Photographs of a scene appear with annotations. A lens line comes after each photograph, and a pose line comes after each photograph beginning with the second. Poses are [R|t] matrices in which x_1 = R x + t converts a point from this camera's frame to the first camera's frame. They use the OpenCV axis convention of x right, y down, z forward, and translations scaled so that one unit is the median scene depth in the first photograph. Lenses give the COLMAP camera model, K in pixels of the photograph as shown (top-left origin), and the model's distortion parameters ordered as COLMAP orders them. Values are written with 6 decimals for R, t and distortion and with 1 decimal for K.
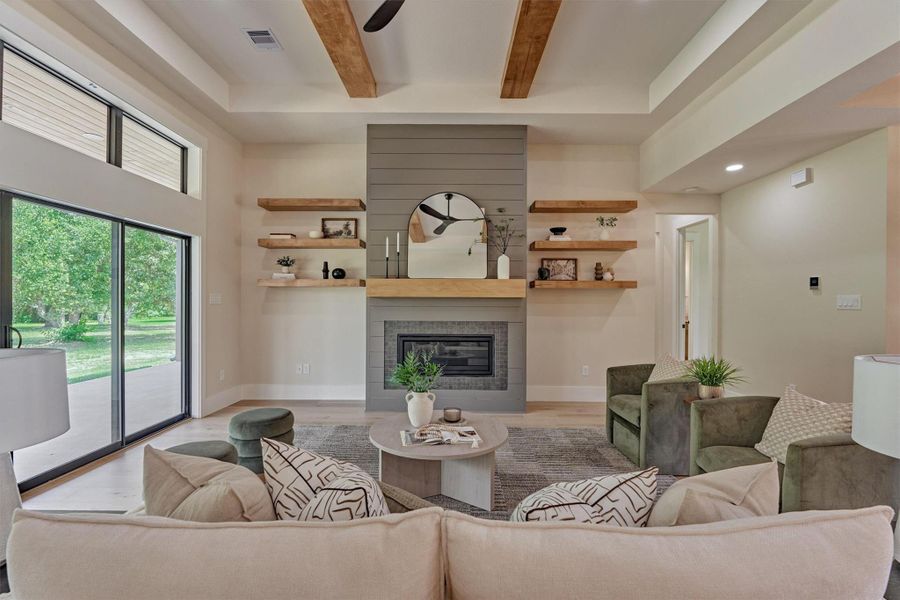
lens RADIAL K [[398.5, 0, 450.4], [0, 398.5, 302.2], [0, 0, 1]] dist [0.000527, 0.000124]
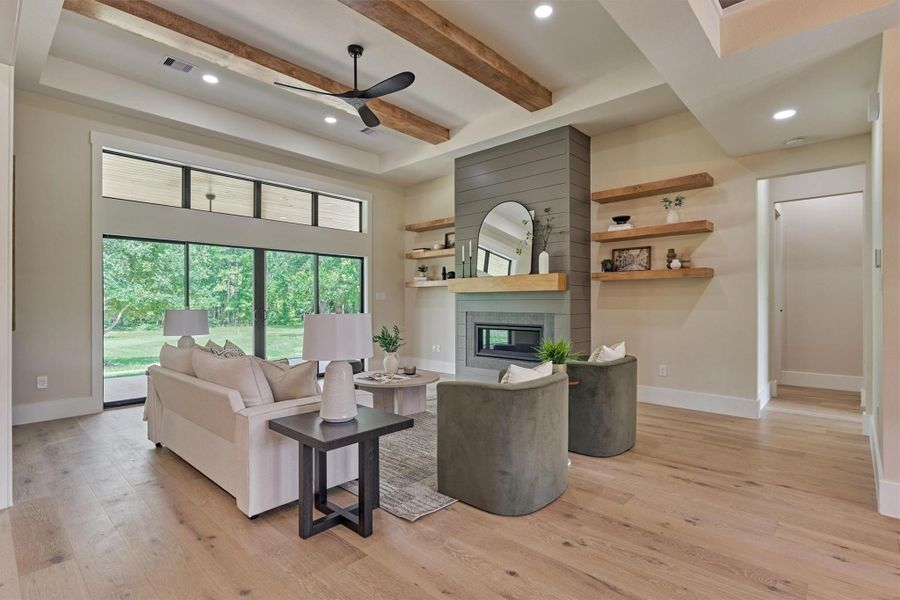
lens RADIAL K [[447.7, 0, 449.5], [0, 447.7, 302.6], [0, 0, 1]] dist [-0.000400, -0.000302]
pose [[0.734455, -0.006708, -0.678625, 0.751152], [0.004315, 0.999977, -0.005213, 0.025155], [0.678644, 0.000900, 0.734467, -0.072383]]
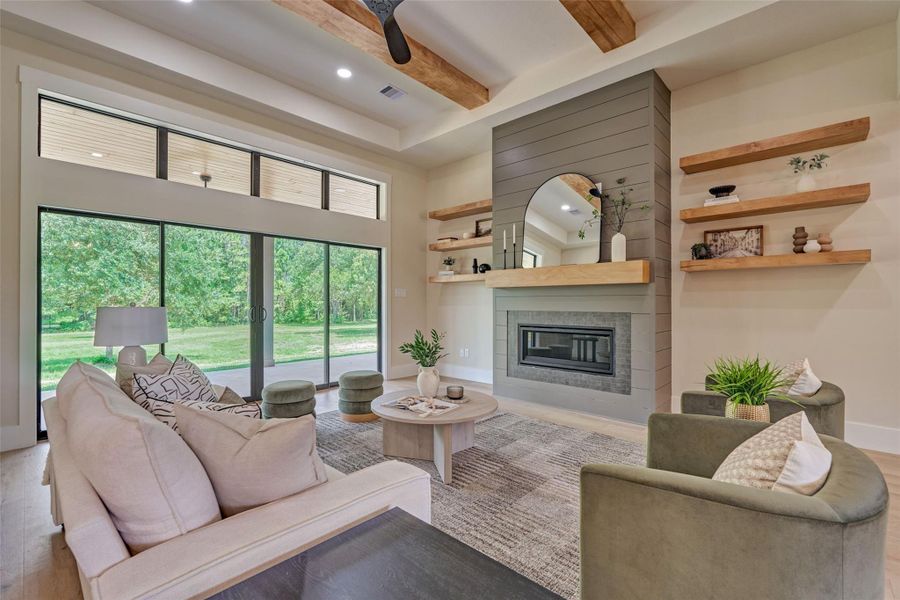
lens RADIAL K [[400.7, 0, 450.0], [0, 400.7, 300.0], [0, 0, 1]] dist [-0.001017, -0.000074]
pose [[0.736356, -0.010326, -0.676515, 0.431263], [0.003081, 0.999924, -0.011909, 0.030912], [0.676587, 0.006685, 0.736332, 0.127365]]
